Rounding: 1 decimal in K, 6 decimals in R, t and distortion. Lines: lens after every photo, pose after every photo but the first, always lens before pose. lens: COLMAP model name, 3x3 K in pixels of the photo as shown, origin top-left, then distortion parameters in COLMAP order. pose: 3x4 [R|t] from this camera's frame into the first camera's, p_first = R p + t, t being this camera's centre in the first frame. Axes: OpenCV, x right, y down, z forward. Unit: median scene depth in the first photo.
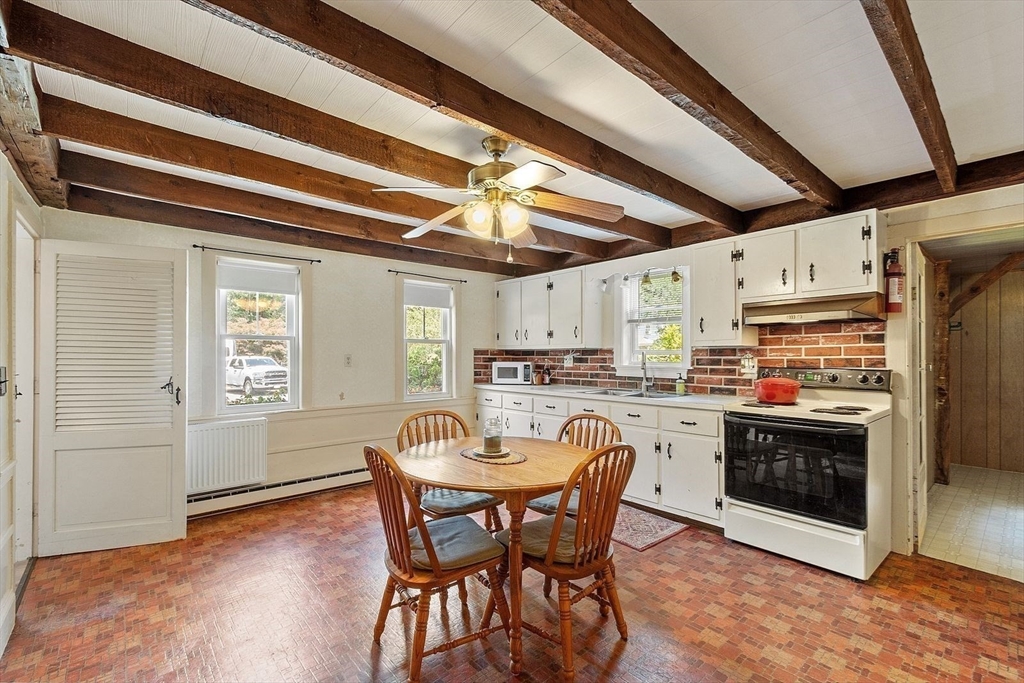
lens RADIAL K [[444.7, 0, 508.0], [0, 444.7, 351.3], [0, 0, 1]] dist [0.002481, 0.000278]
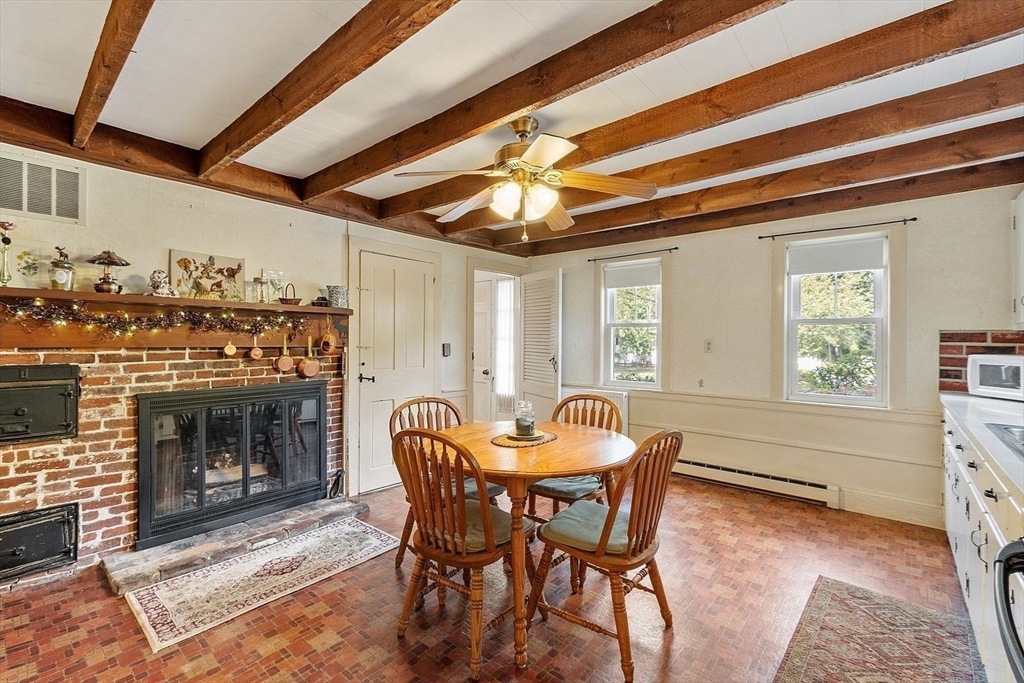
lens RADIAL K [[449.9, 0, 507.7], [0, 449.9, 336.8], [0, 0, 1]] dist [0.001289, 0.000213]
pose [[0.145059, -0.004697, -0.989412, 0.514983], [0.003331, 0.999985, -0.004258, 0.003878], [0.989417, -0.002678, 0.145073, 0.443752]]
